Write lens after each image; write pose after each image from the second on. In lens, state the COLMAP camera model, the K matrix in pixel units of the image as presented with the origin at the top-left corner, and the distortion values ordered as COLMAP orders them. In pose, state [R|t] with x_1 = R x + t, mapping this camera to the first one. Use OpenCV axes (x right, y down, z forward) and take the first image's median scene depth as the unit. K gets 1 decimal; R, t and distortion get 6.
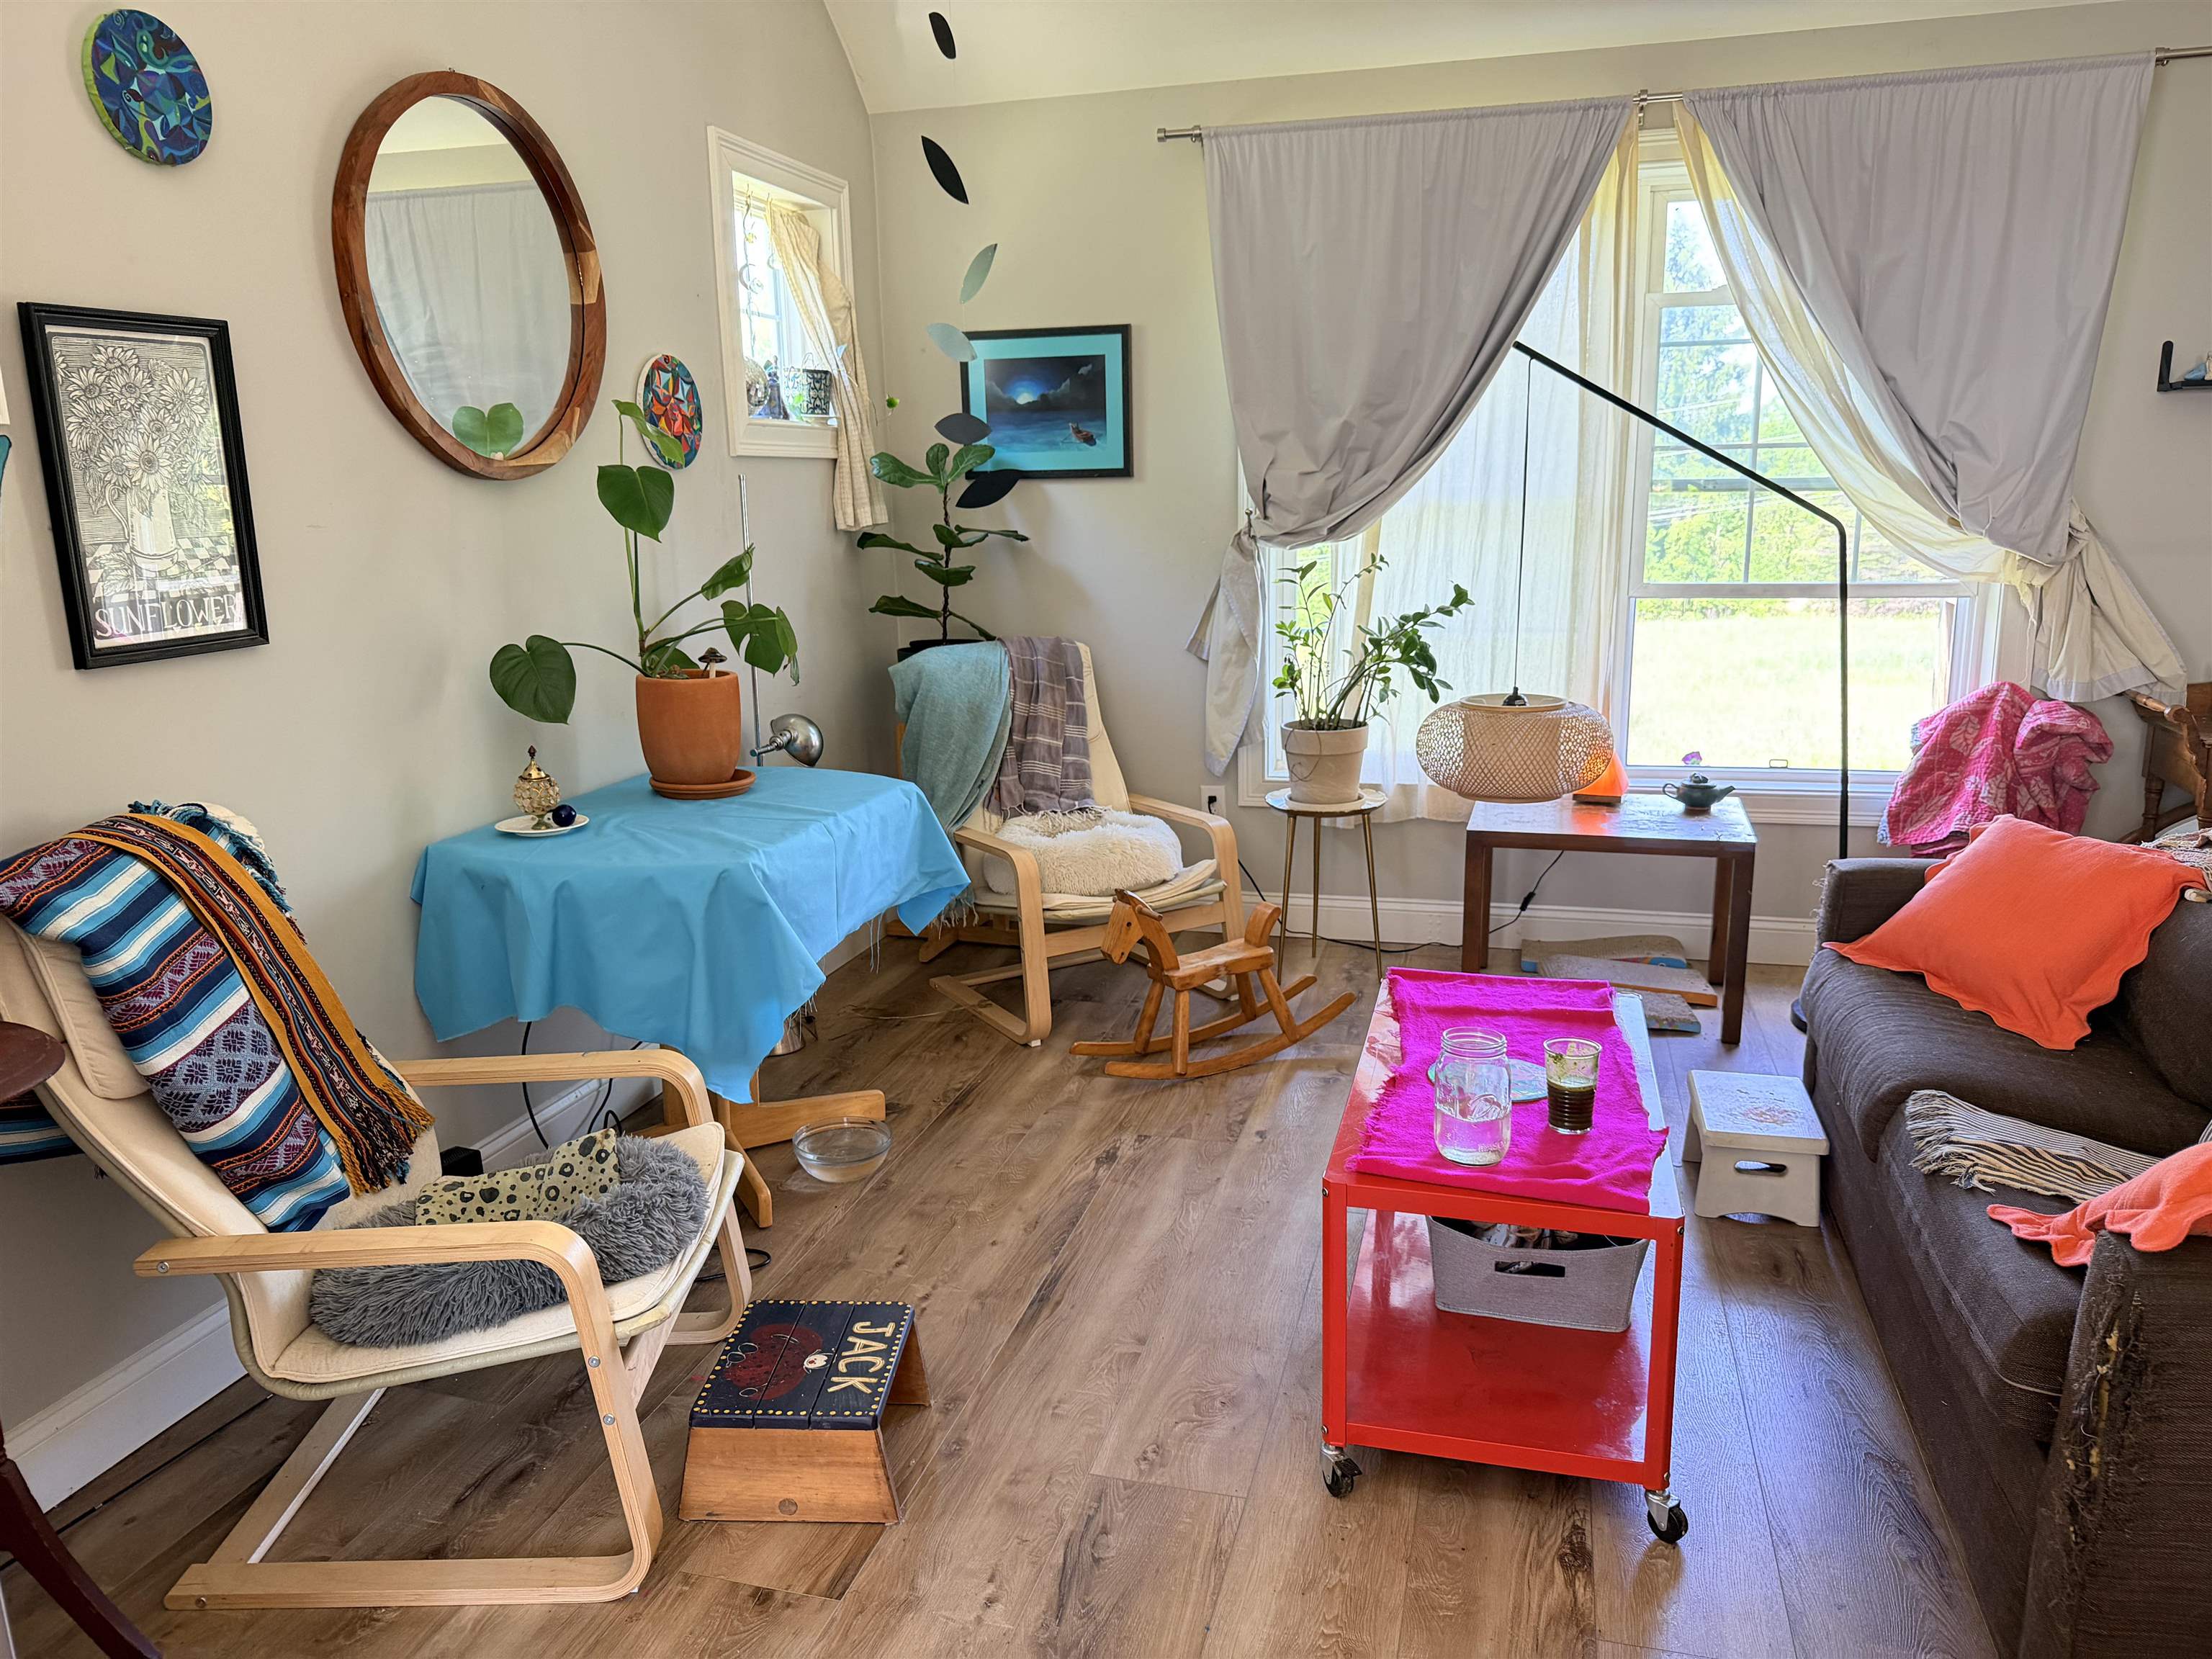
lens RADIAL K [[1543.5, 0, 1097.6], [0, 1543.5, 852.3], [0, 0, 1]] dist [0.079014, -0.111032]
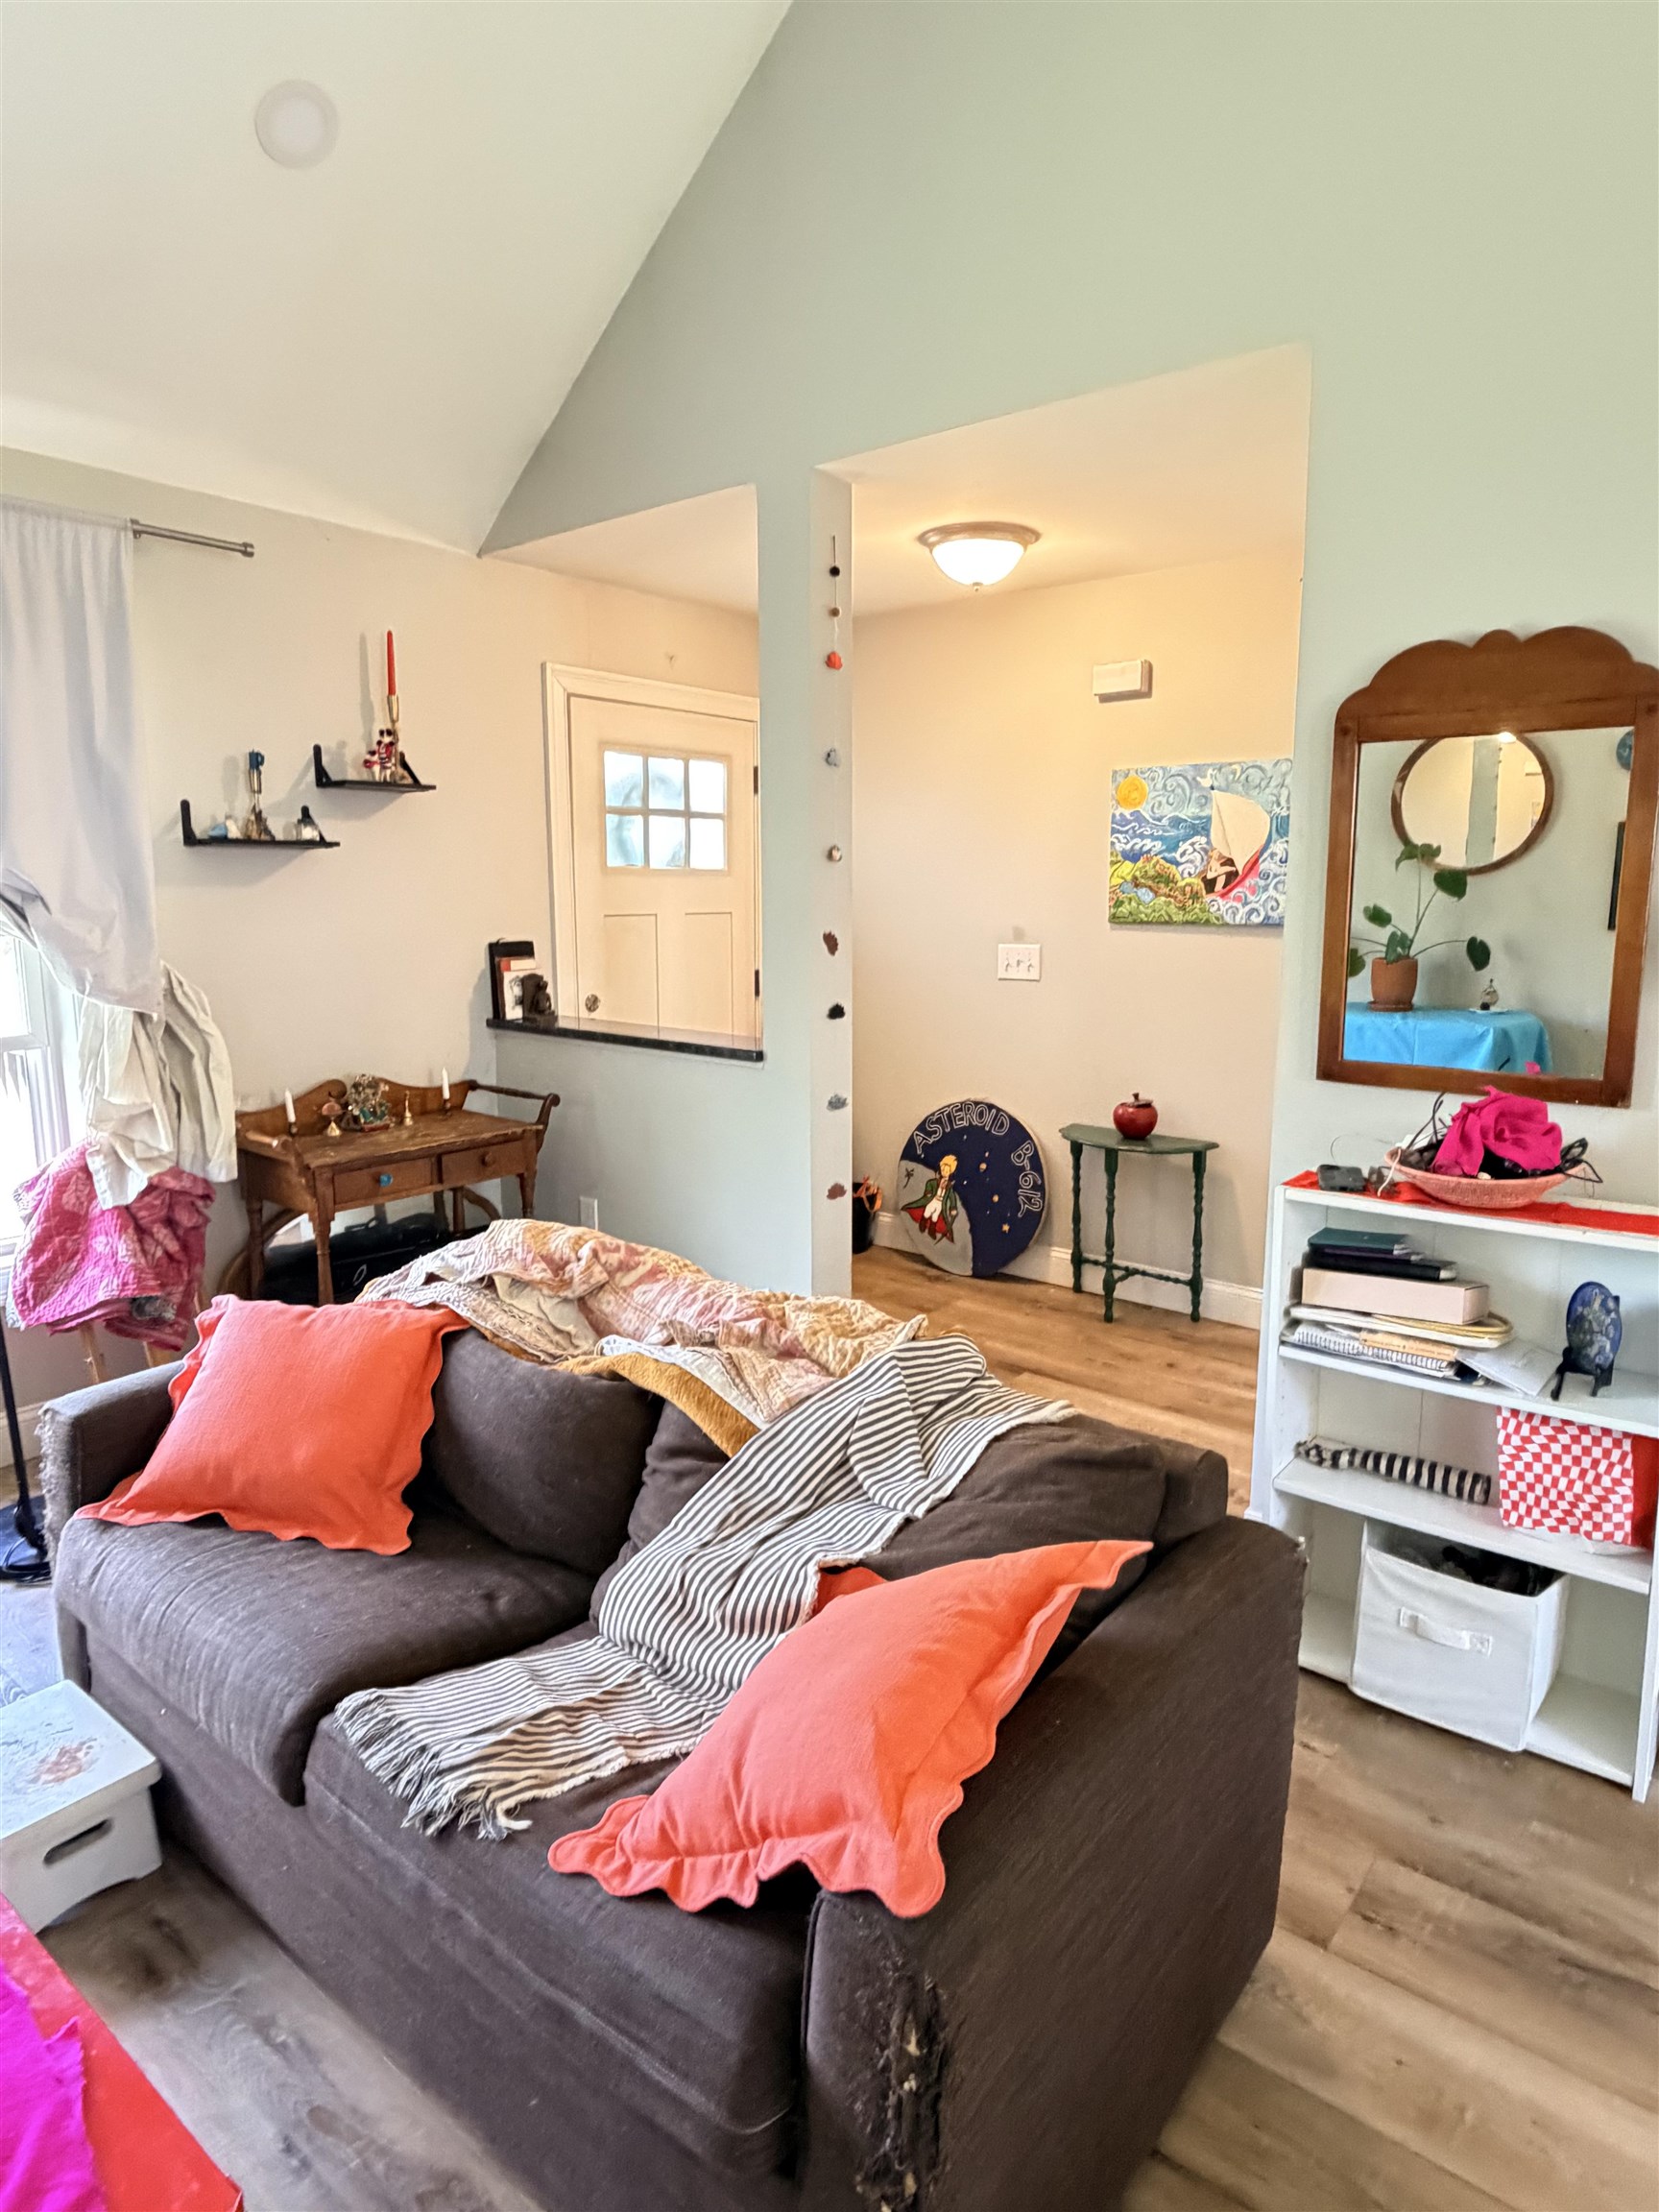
lens RADIAL K [[1292.0, 0, 816.3], [0, 1292.0, 1098.8], [0, 0, 1]] dist [0.022562, -0.024253]
pose [[0.405841, -0.124589, 0.905412, 0.051138], [0.200189, 0.978726, 0.044945, -0.114062], [-0.891749, 0.163013, 0.422149, 0.390054]]
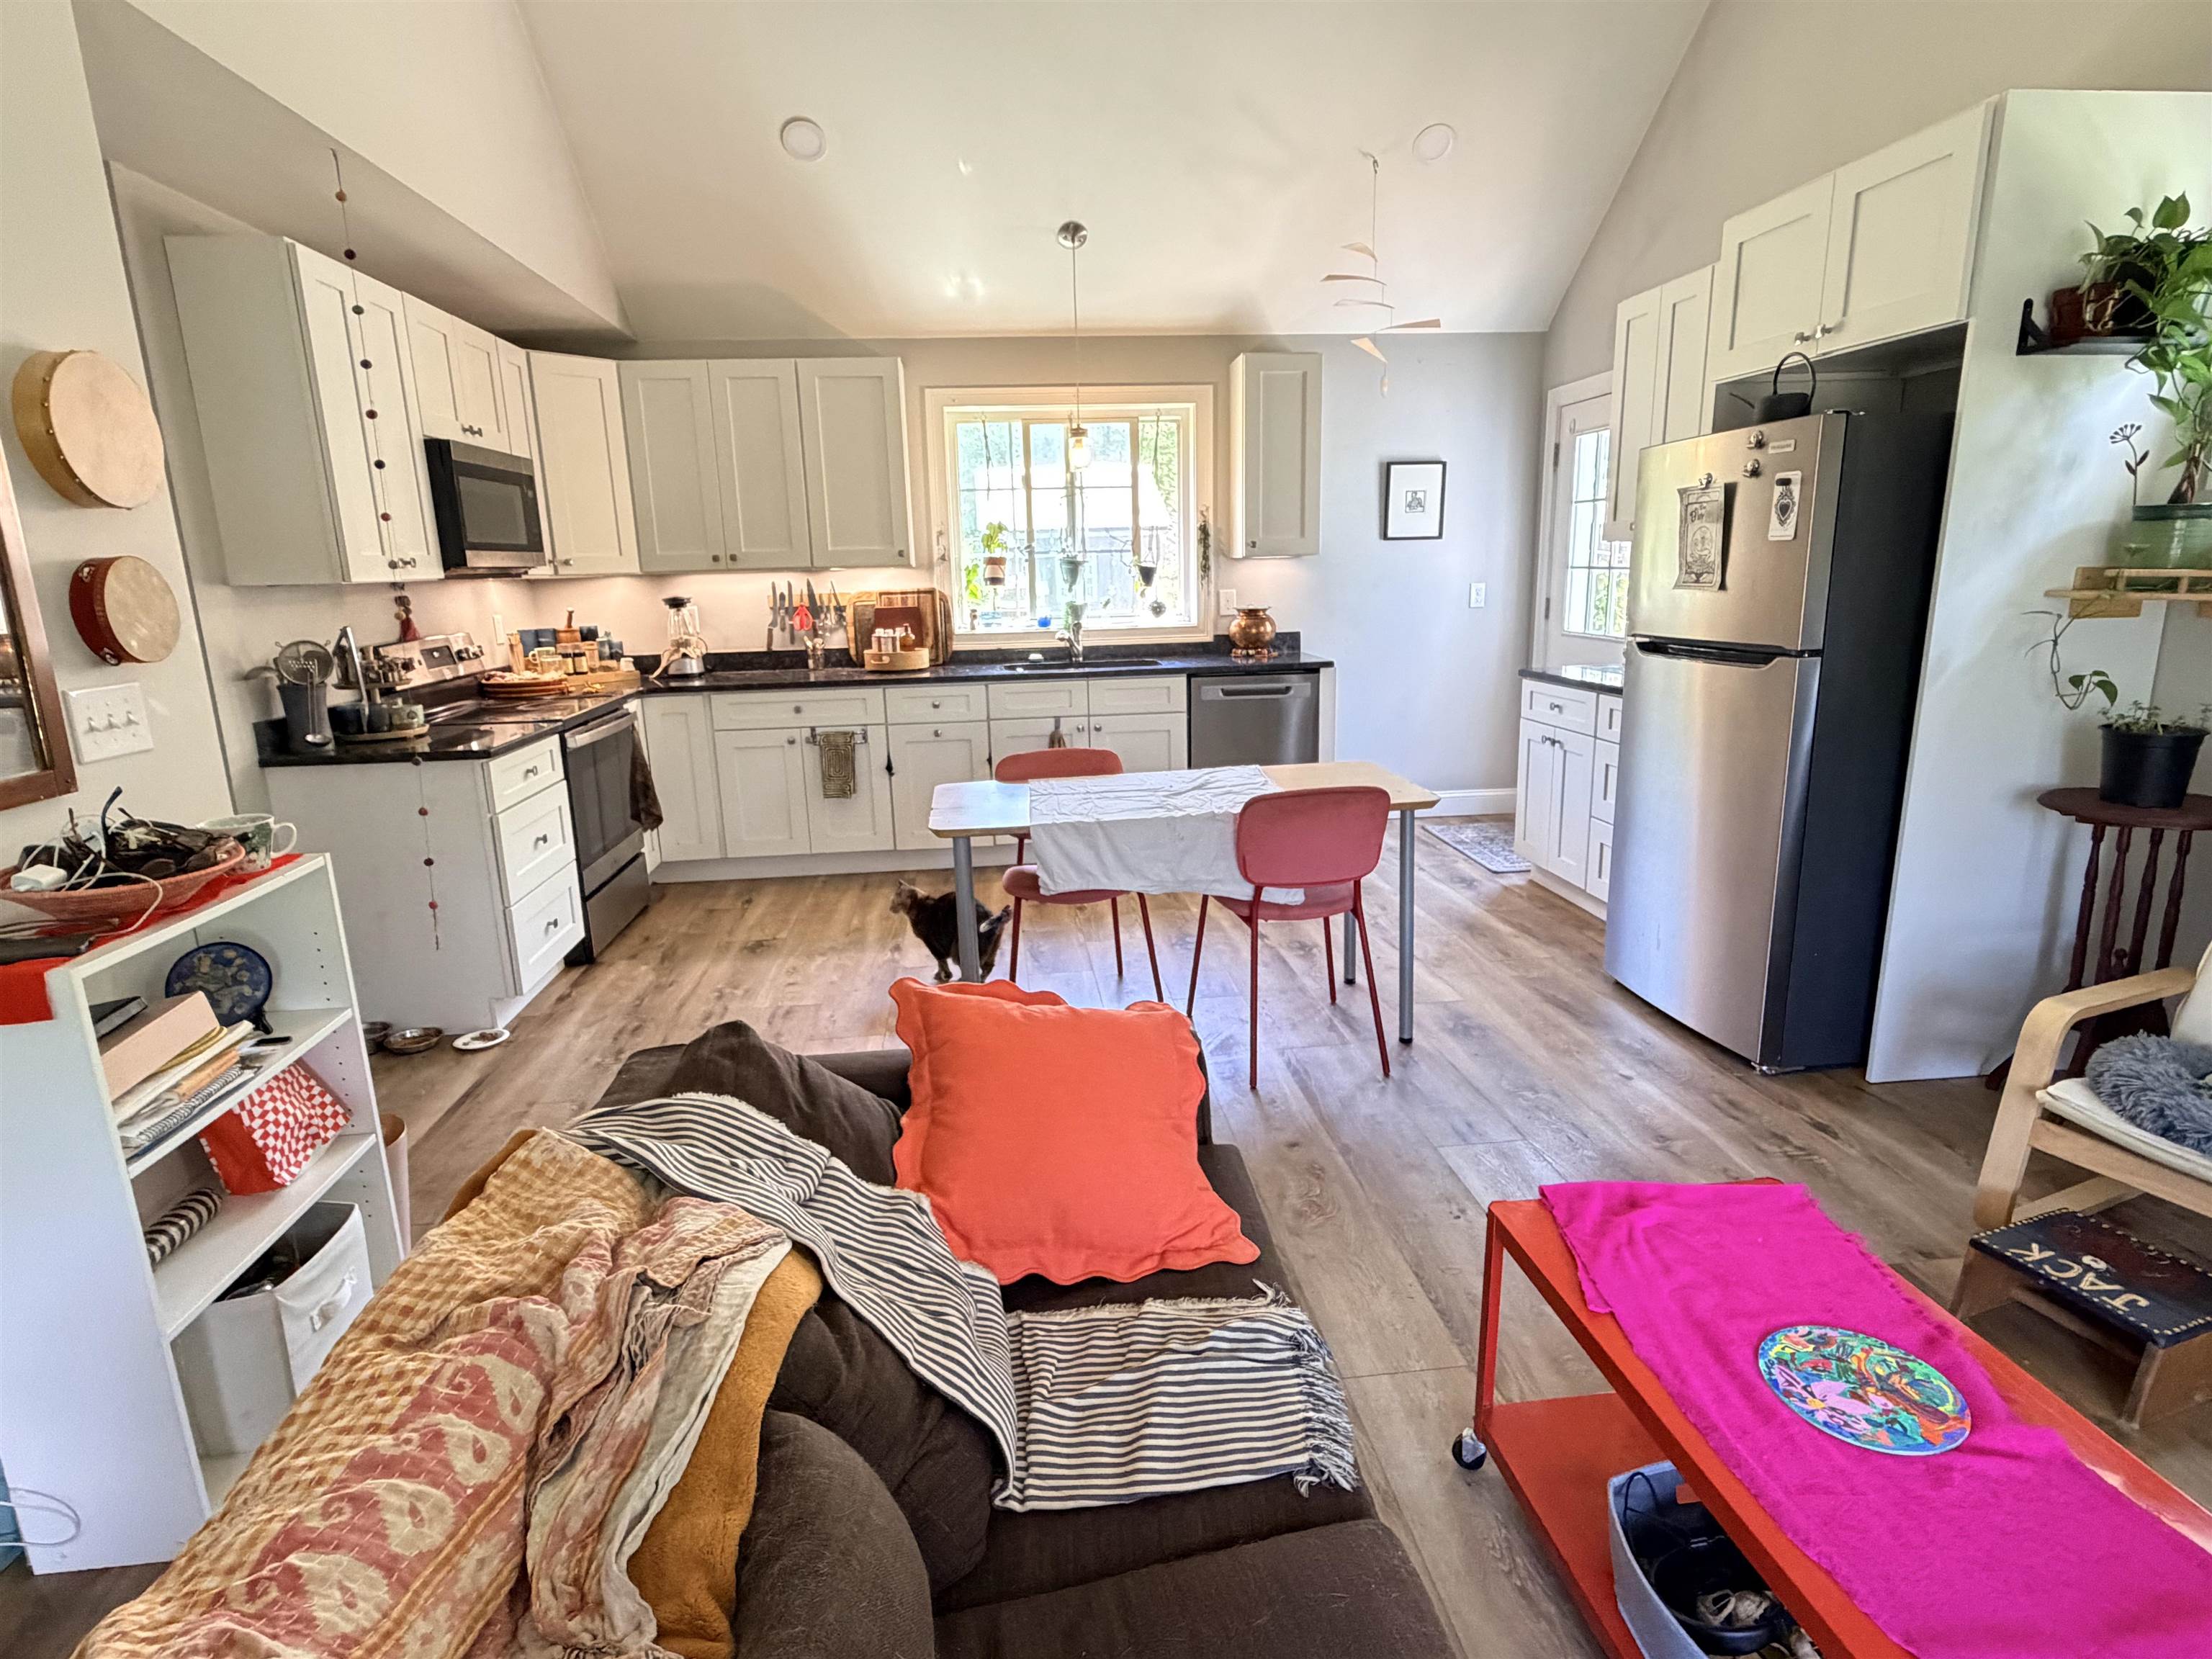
lens RADIAL K [[1162.2, 0, 1094.3], [0, 1162.2, 826.5], [0, 0, 1]] dist [-0.000752, -0.001065]
pose [[-0.931577, 0.125018, -0.341372, 0.668619], [-0.036834, 0.901720, 0.430748, -0.282628], [0.361673, 0.413849, -0.835417, 1.112482]]
